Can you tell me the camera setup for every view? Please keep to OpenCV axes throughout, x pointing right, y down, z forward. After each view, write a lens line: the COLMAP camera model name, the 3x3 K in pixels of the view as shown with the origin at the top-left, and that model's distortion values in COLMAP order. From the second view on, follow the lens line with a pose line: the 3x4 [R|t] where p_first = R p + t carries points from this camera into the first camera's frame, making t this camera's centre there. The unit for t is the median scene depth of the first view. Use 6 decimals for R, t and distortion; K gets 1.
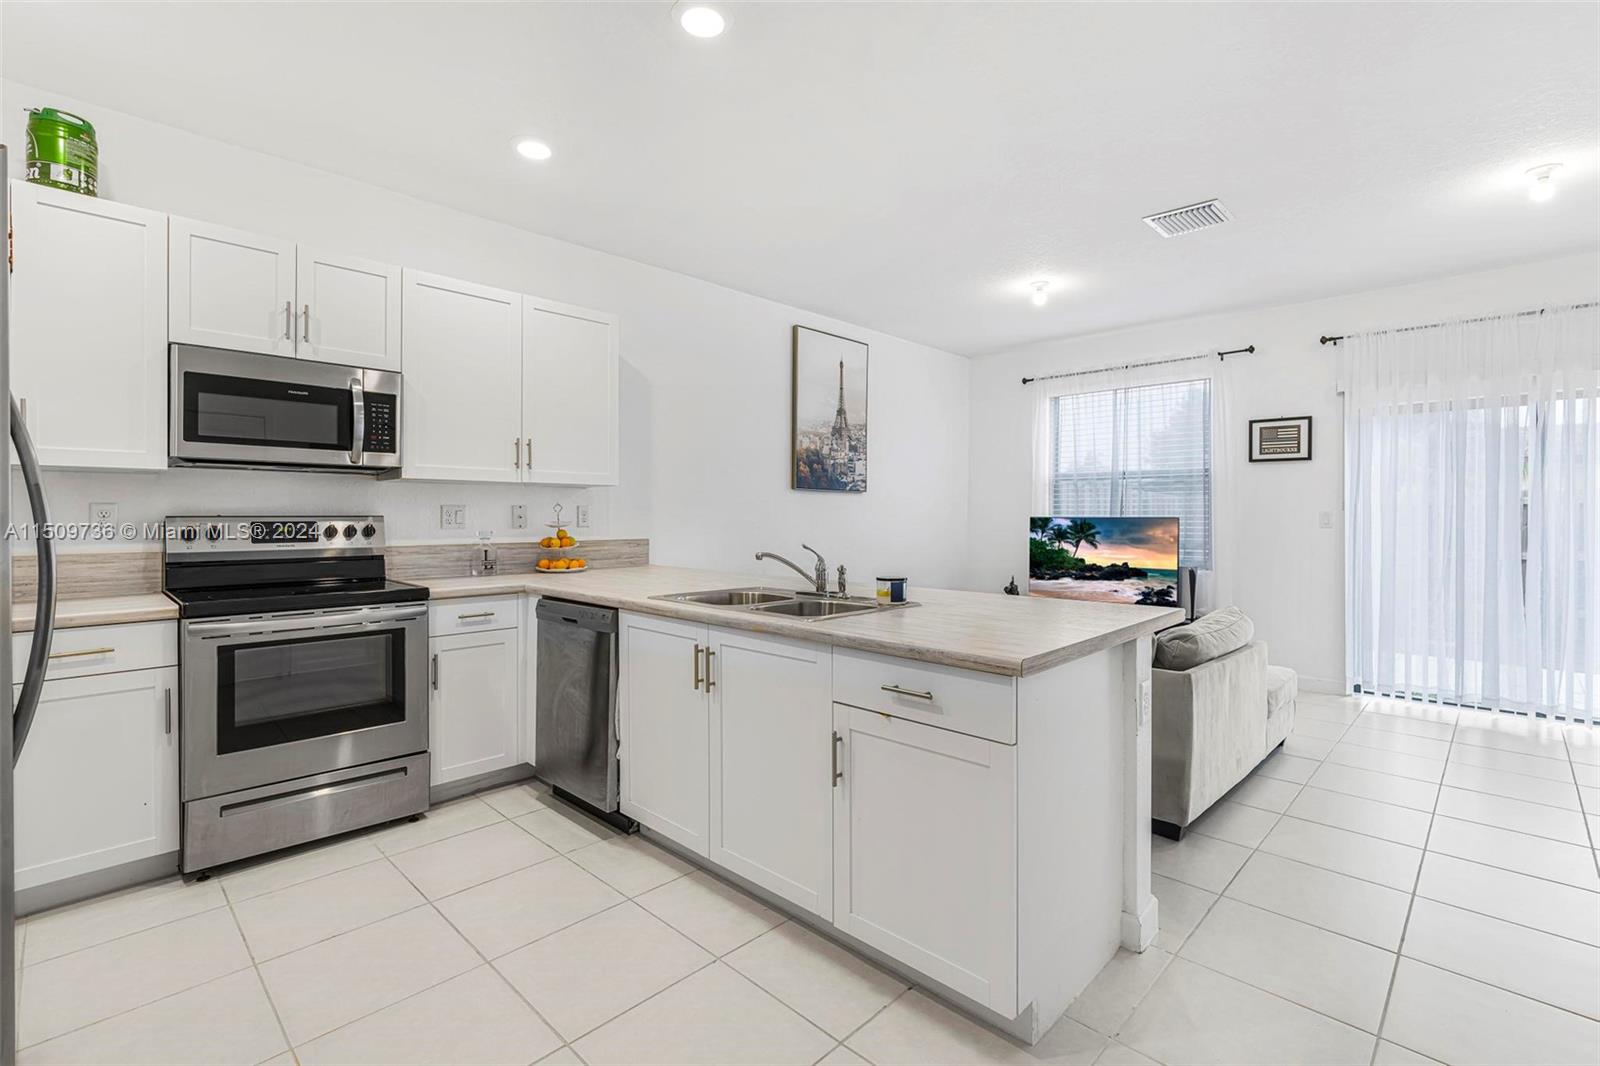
lens RADIAL K [[726.6, 0, 805.7], [0, 726.6, 518.1], [0, 0, 1]] dist [-0.002604, 0.000312]
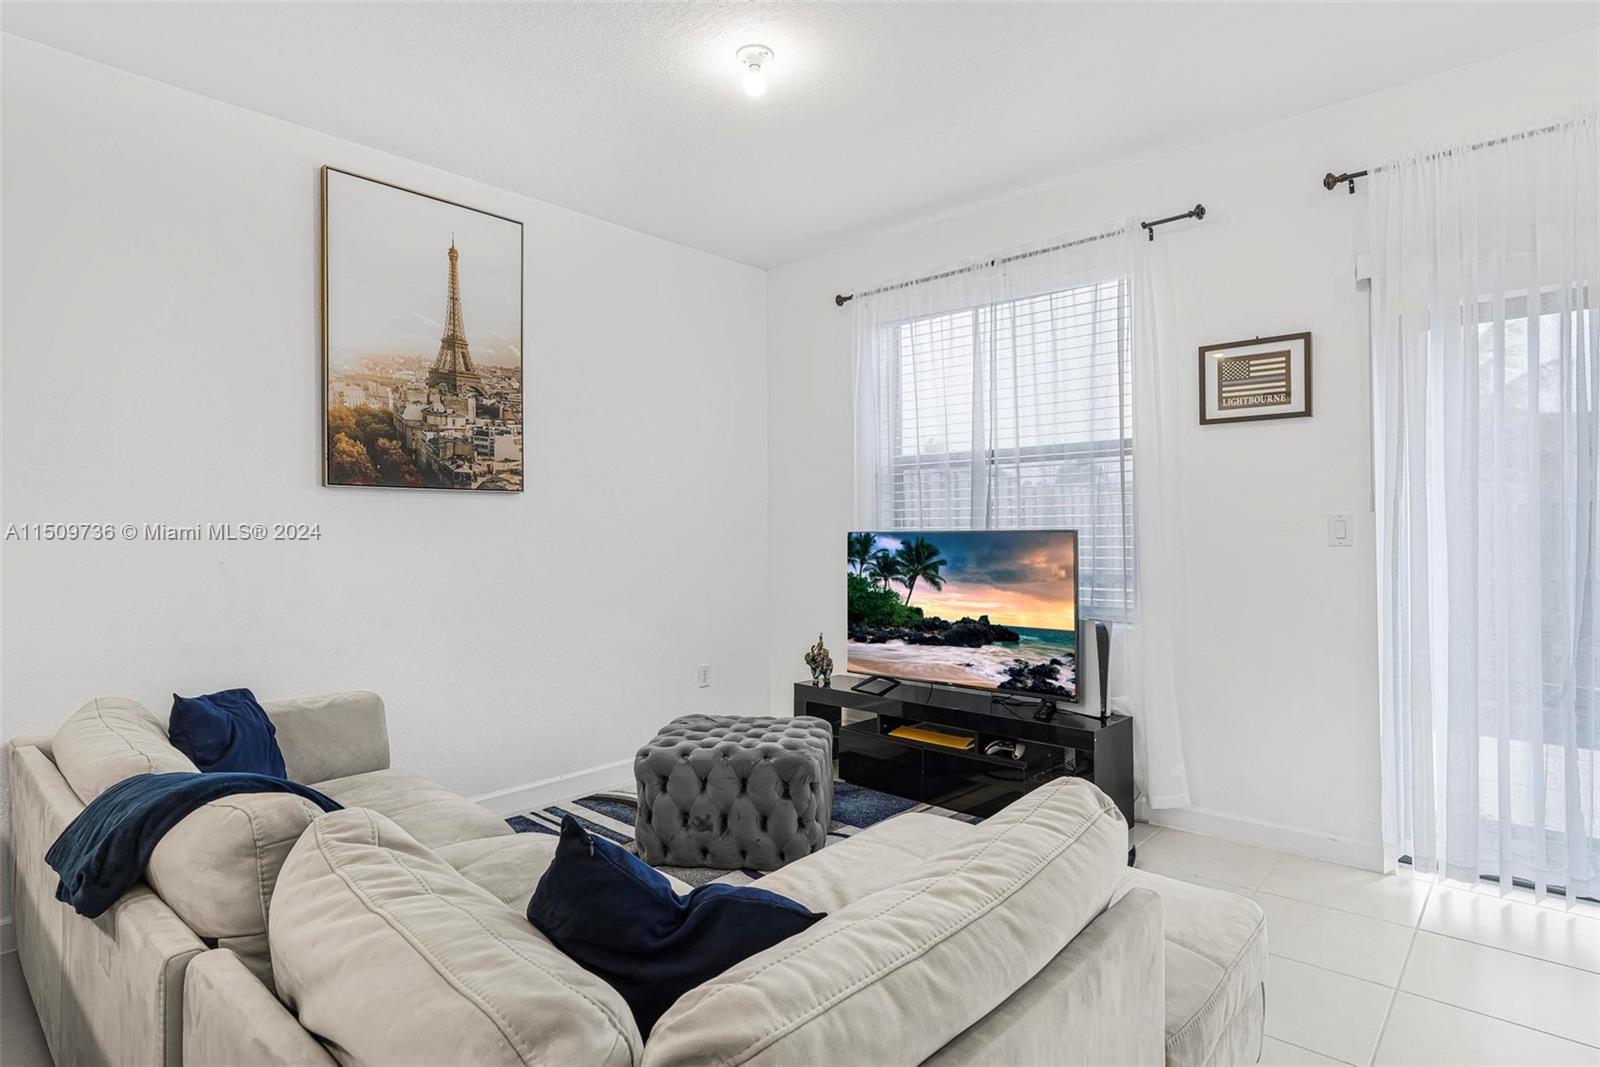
lens RADIAL K [[848.9, 0, 801.7], [0, 848.9, 534.5], [0, 0, 1]] dist [0.000711, 0.000169]
pose [[0.999028, -0.015644, 0.041206, 0.279900], [0.015688, 0.999877, -0.000742, -0.000744], [-0.041189, 0.001388, 0.999150, 0.372893]]
